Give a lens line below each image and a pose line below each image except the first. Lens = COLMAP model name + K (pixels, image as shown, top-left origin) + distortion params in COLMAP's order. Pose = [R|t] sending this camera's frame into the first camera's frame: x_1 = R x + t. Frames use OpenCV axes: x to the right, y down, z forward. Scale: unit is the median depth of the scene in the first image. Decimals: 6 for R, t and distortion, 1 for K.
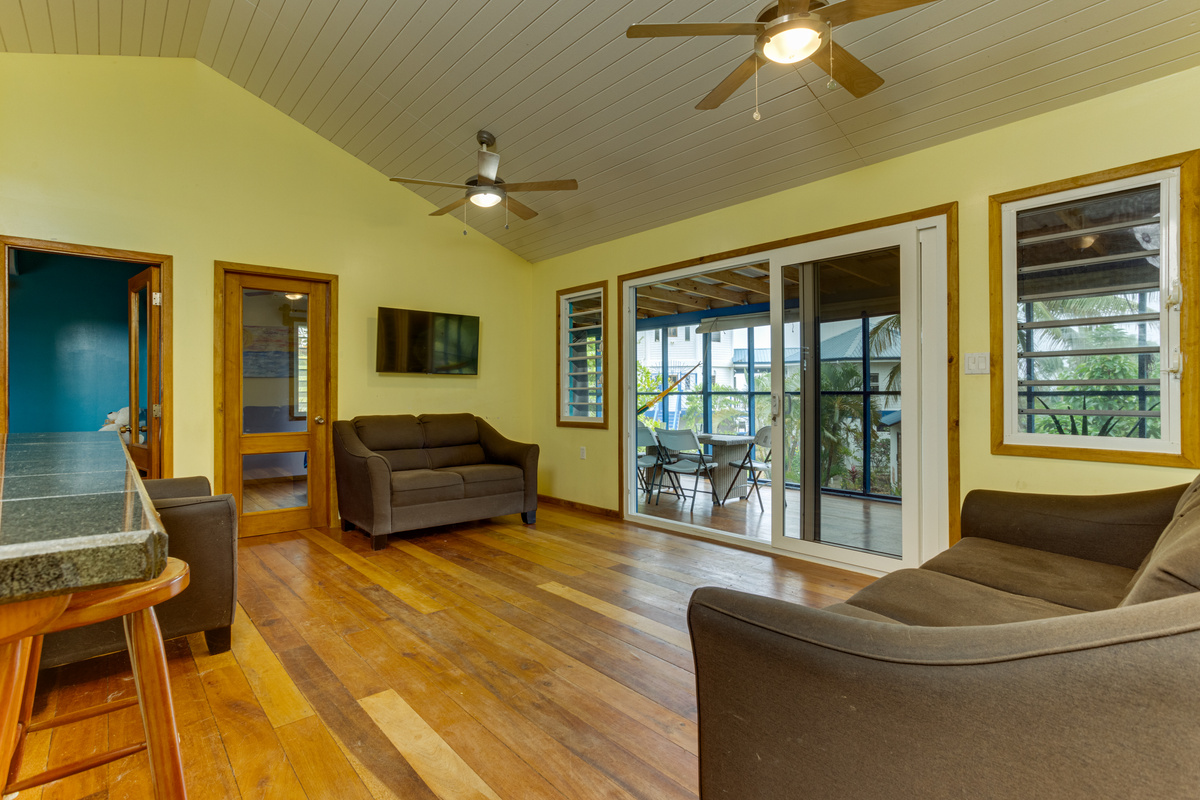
lens RADIAL K [[582.6, 0, 593.0], [0, 582.6, 393.2], [0, 0, 1]] dist [-0.018650, 0.000763]
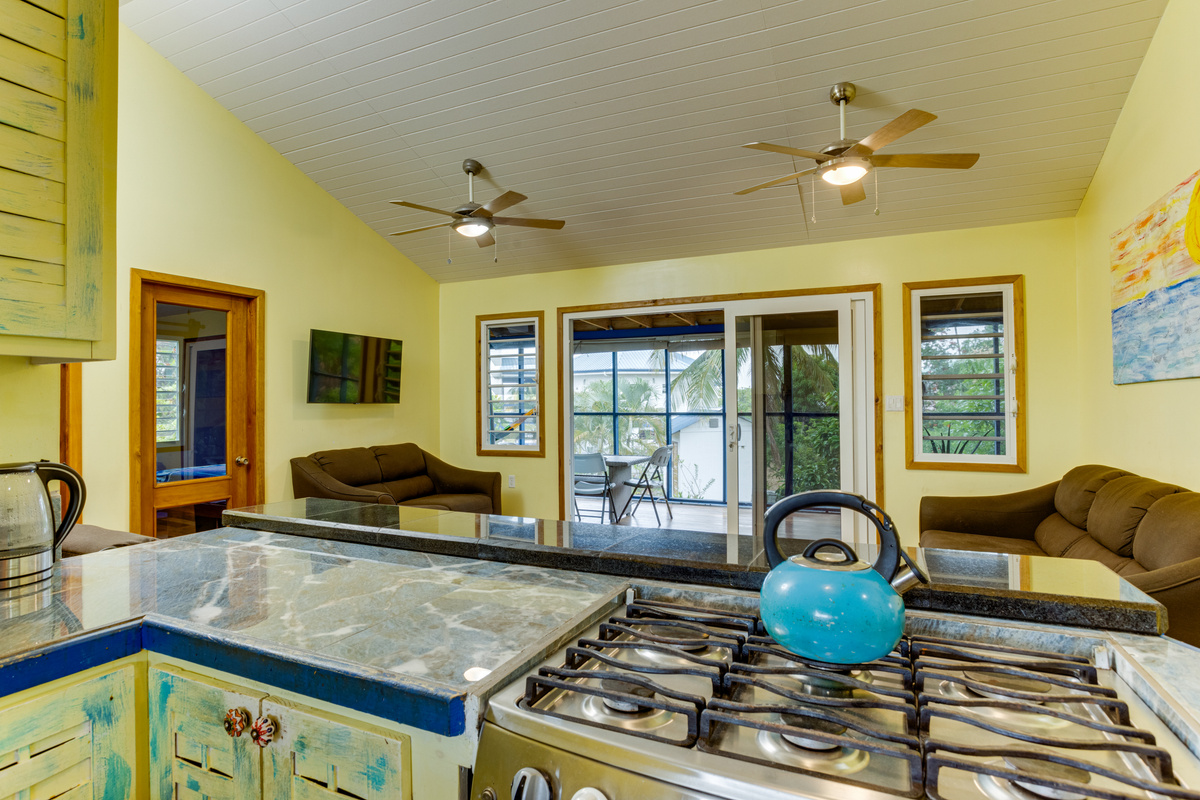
lens RADIAL K [[613.6, 0, 593.9], [0, 613.6, 392.2], [0, 0, 1]] dist [-0.047991, -0.000013]
pose [[0.912379, 0.001166, 0.409344, -0.389848], [0.005594, 0.999867, -0.015316, -0.040673], [-0.409308, 0.016264, 0.912251, -0.012390]]
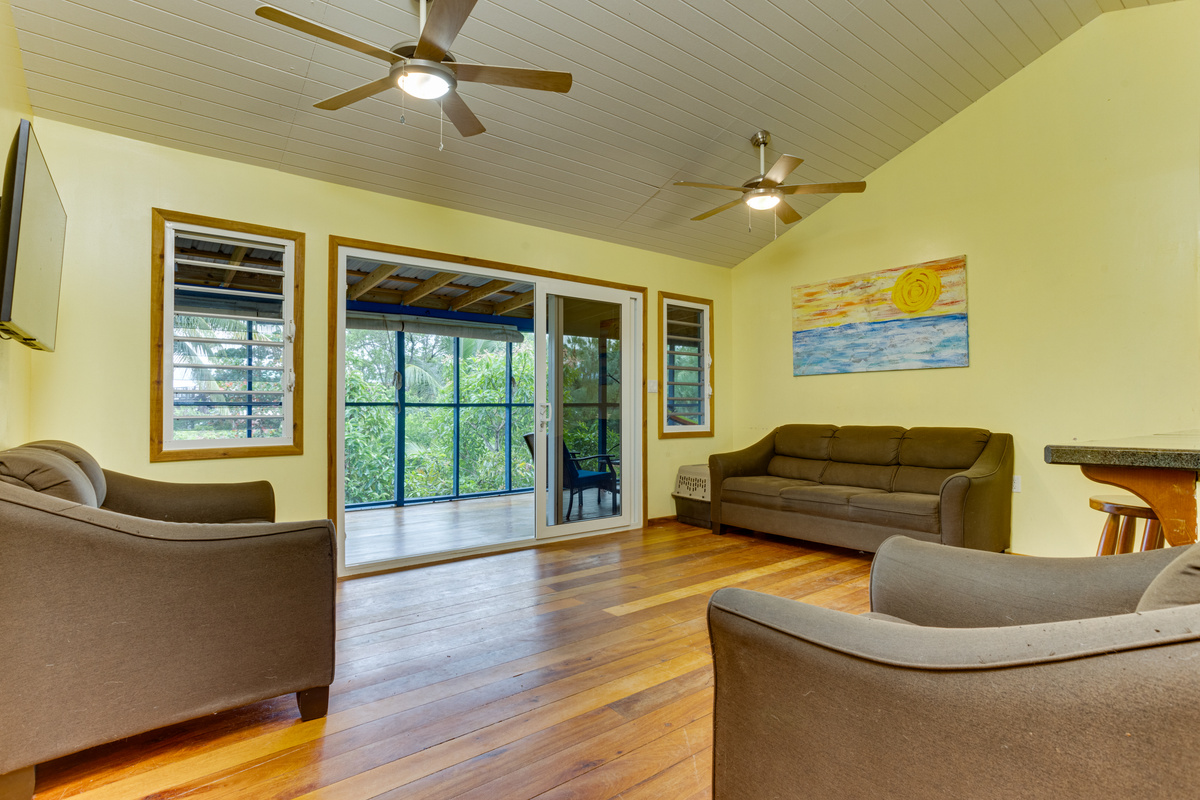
lens RADIAL K [[599.4, 0, 600.3], [0, 599.4, 408.5], [0, 0, 1]] dist [-0.080018, 0.000144]
pose [[0.041627, 0.003971, 0.999125, -0.744729], [0.000655, 0.999992, -0.004002, 0.013612], [-0.999133, 0.000821, 0.041624, 0.734413]]
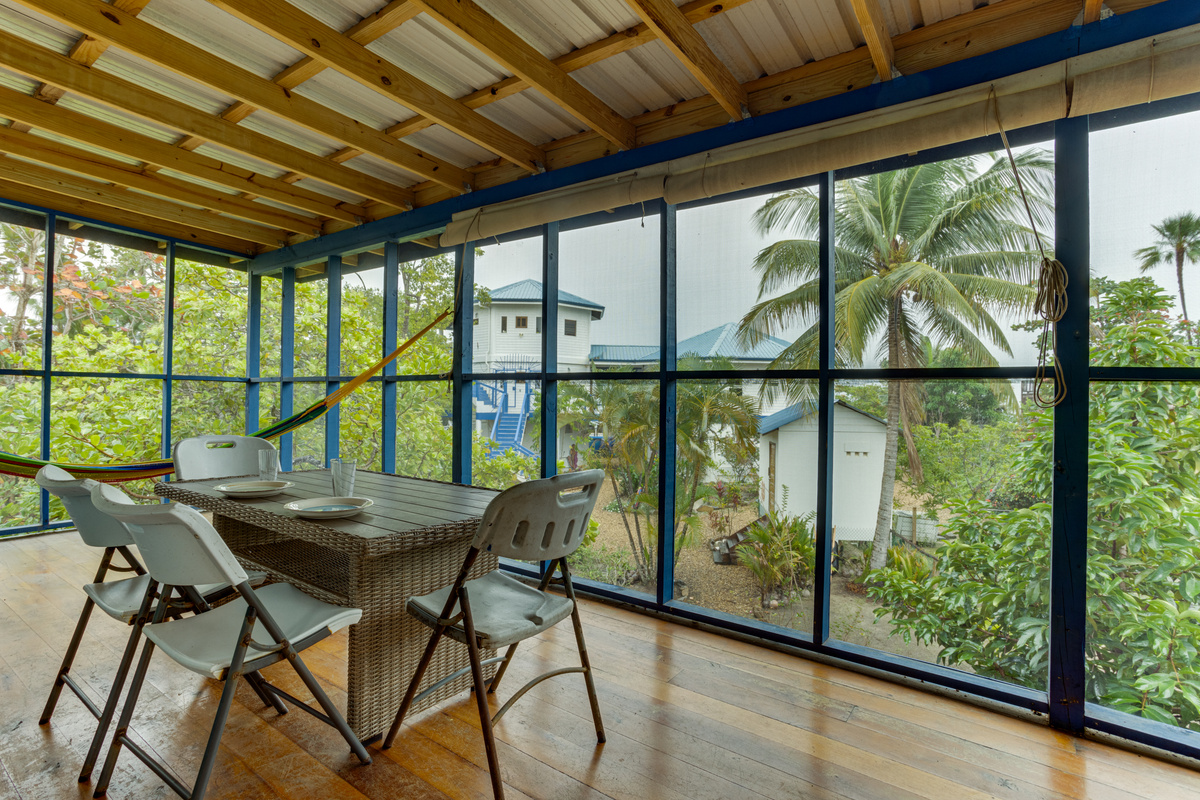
lens RADIAL K [[582.6, 0, 593.0], [0, 582.6, 393.2], [0, 0, 1]] dist [-0.018650, 0.000763]
pose [[0.974992, 0.021005, 0.221246, 0.359872], [-0.020432, 0.999779, -0.004876, 0.022857], [-0.221299, 0.000234, 0.975206, 0.984916]]
